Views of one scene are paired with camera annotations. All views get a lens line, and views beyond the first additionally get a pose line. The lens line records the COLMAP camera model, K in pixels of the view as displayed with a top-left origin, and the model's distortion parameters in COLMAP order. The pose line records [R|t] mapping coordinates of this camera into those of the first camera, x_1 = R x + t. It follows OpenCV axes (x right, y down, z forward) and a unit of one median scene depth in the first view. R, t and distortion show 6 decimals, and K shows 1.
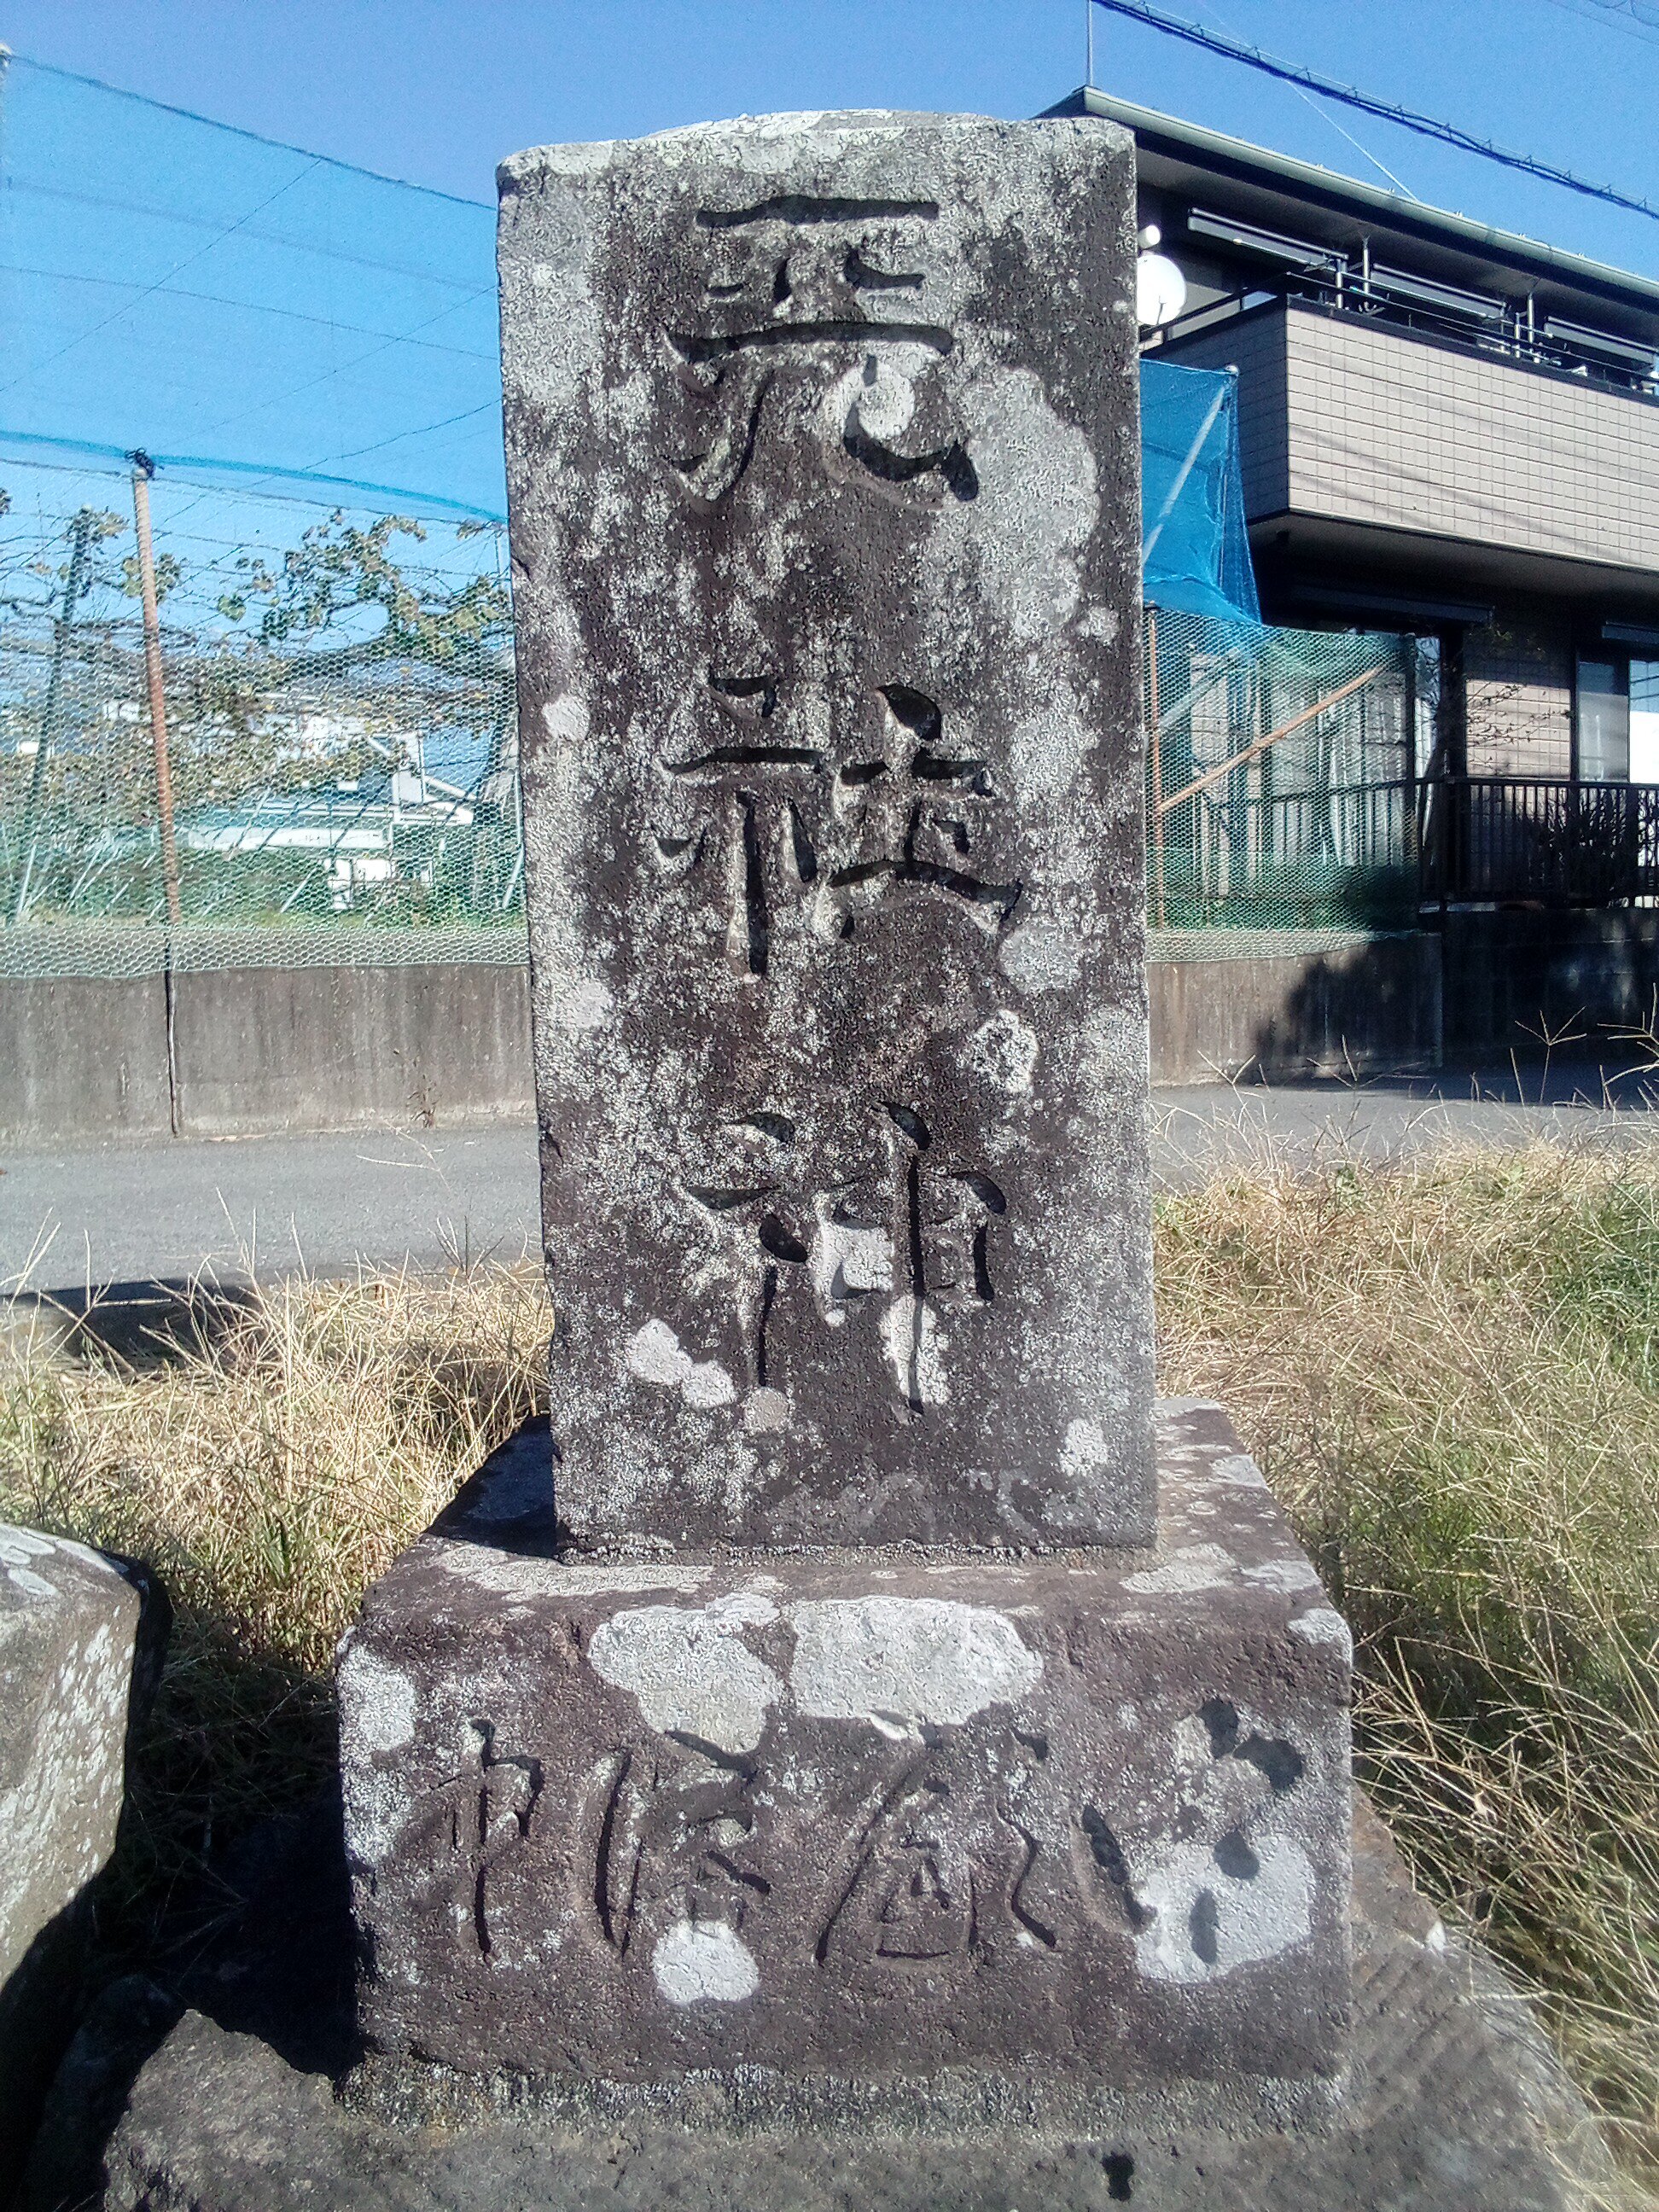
lens RADIAL K [[1792.6, 0, 831.3], [0, 1792.6, 1093.5], [0, 0, 1]] dist [0.057797, -0.095864]
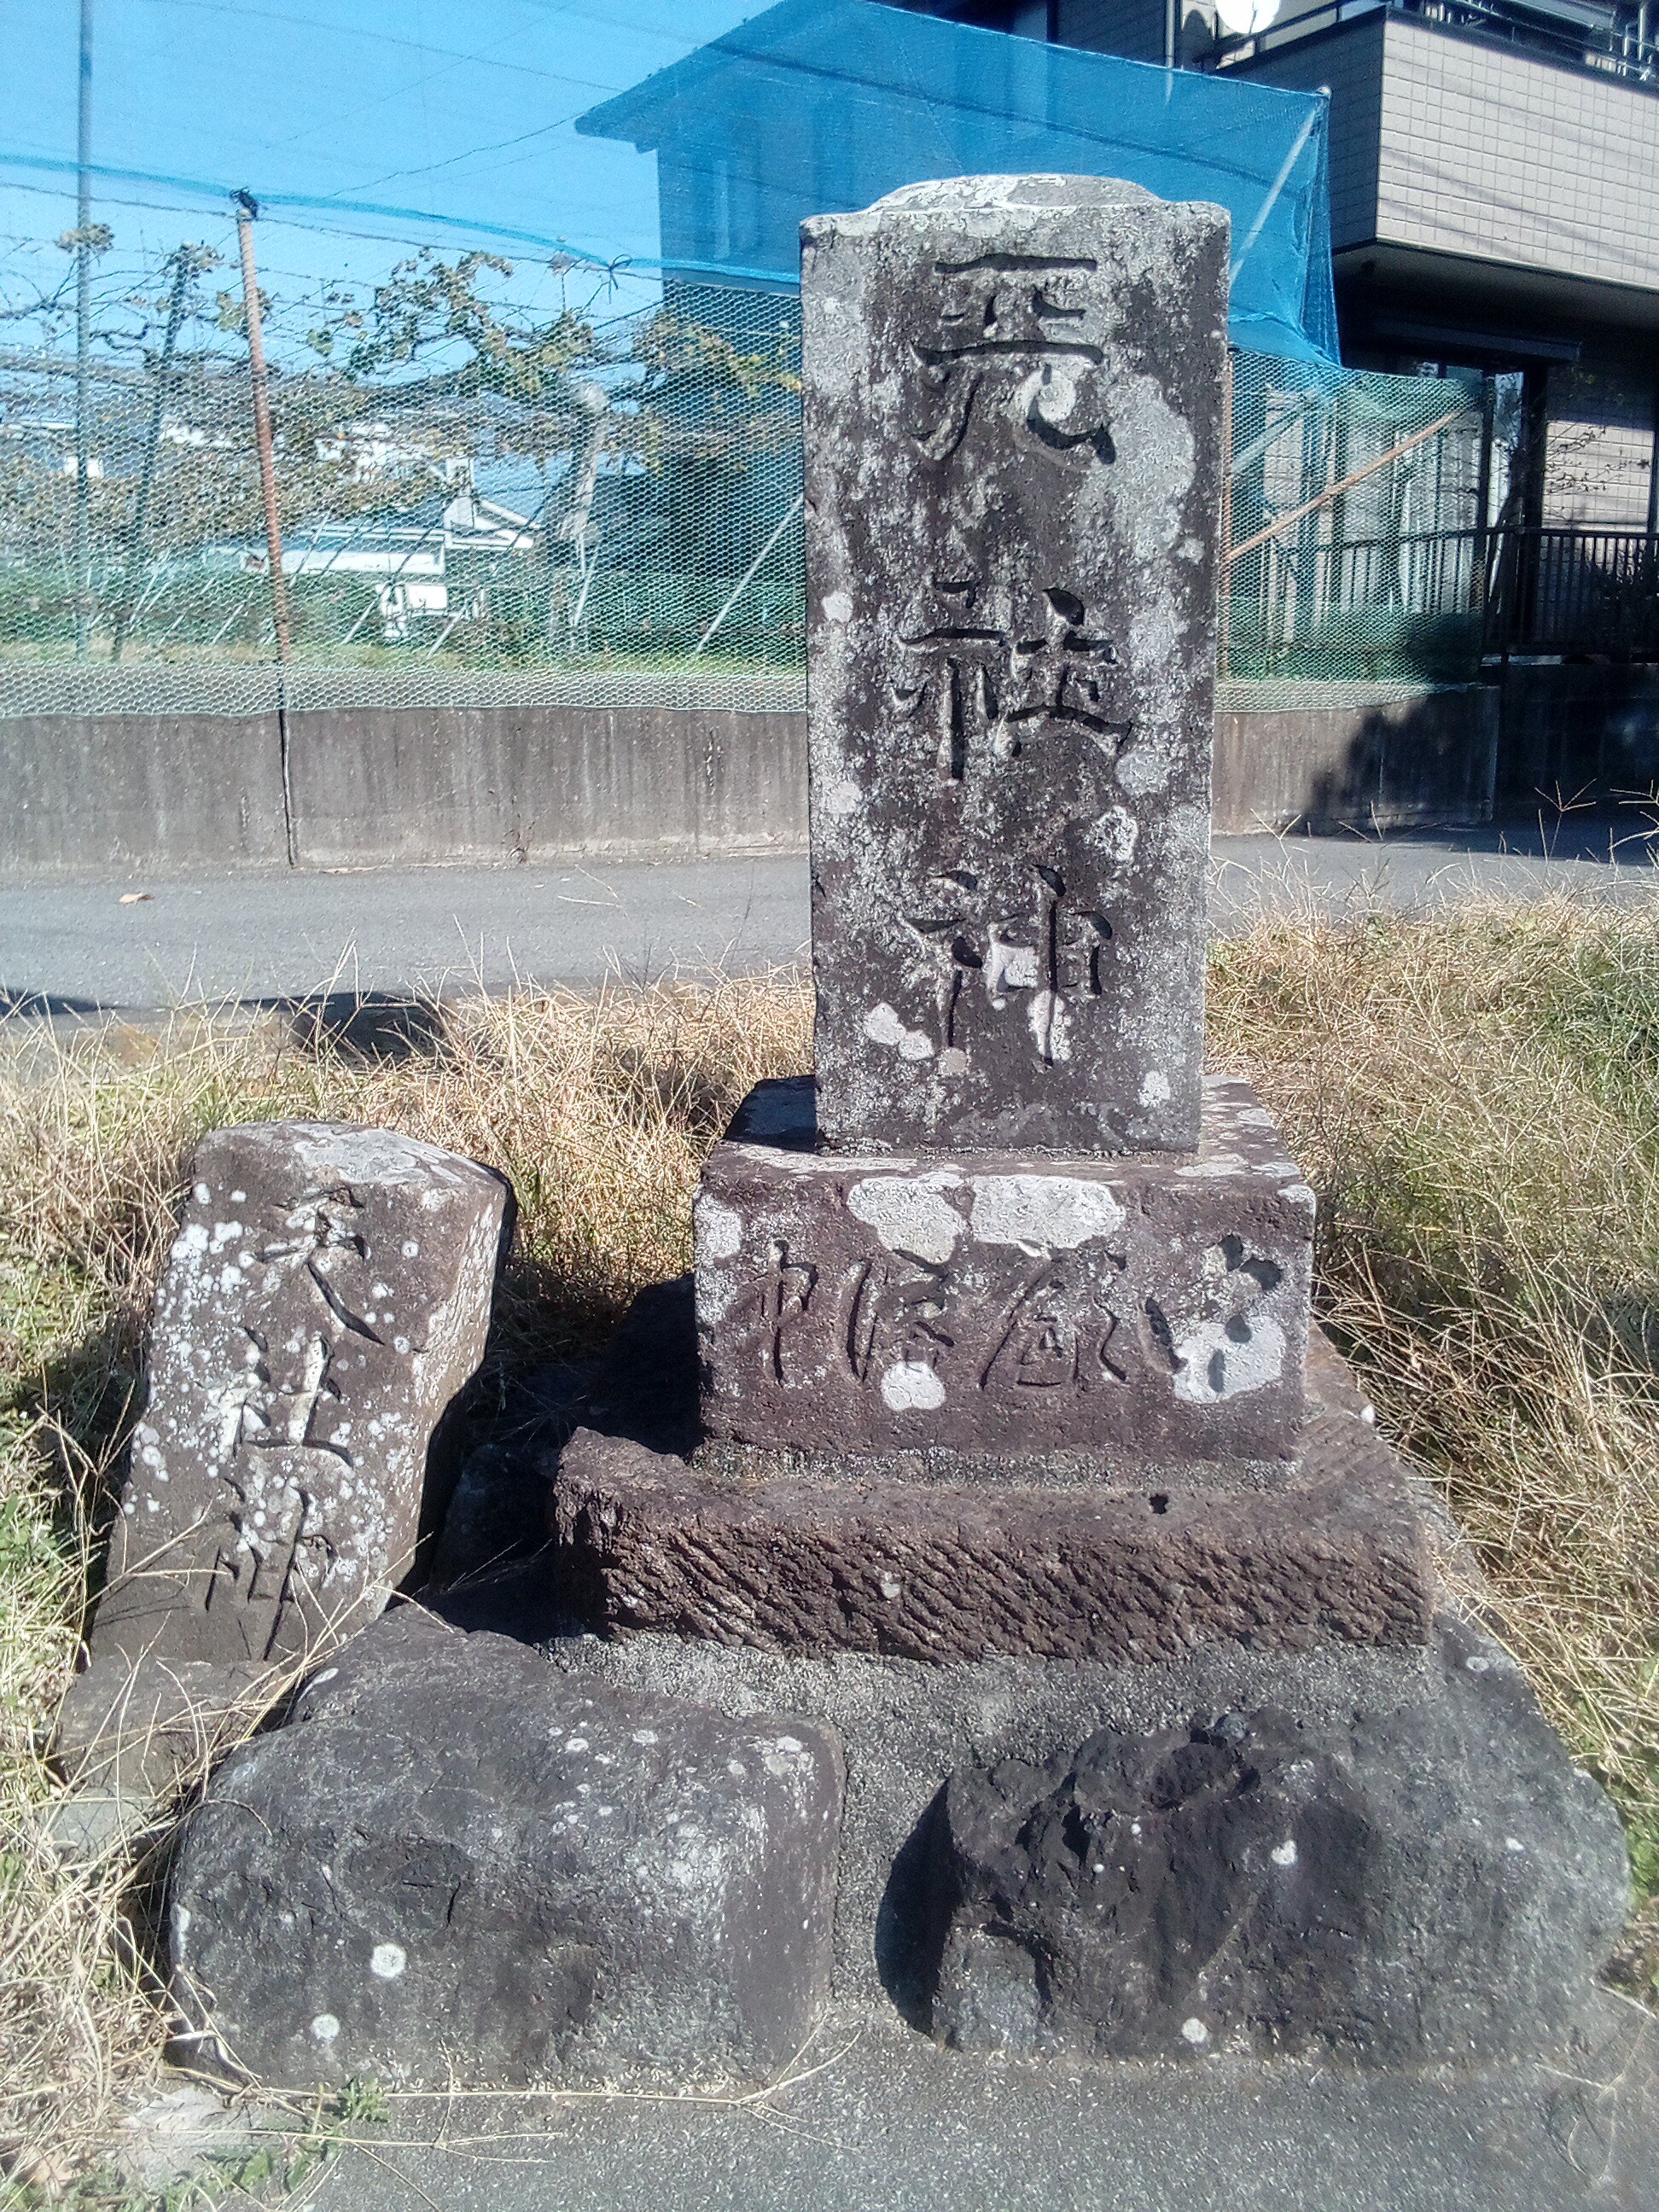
lens RADIAL K [[1792.6, 0, 837.0], [0, 1792.6, 1108.5], [0, 0, 1]] dist [0.057797, -0.095864]
pose [[0.999575, 0.020631, -0.020590, -0.105669], [-0.017274, 0.988276, 0.151695, -0.019506], [0.023478, -0.151275, 0.988213, -0.563958]]
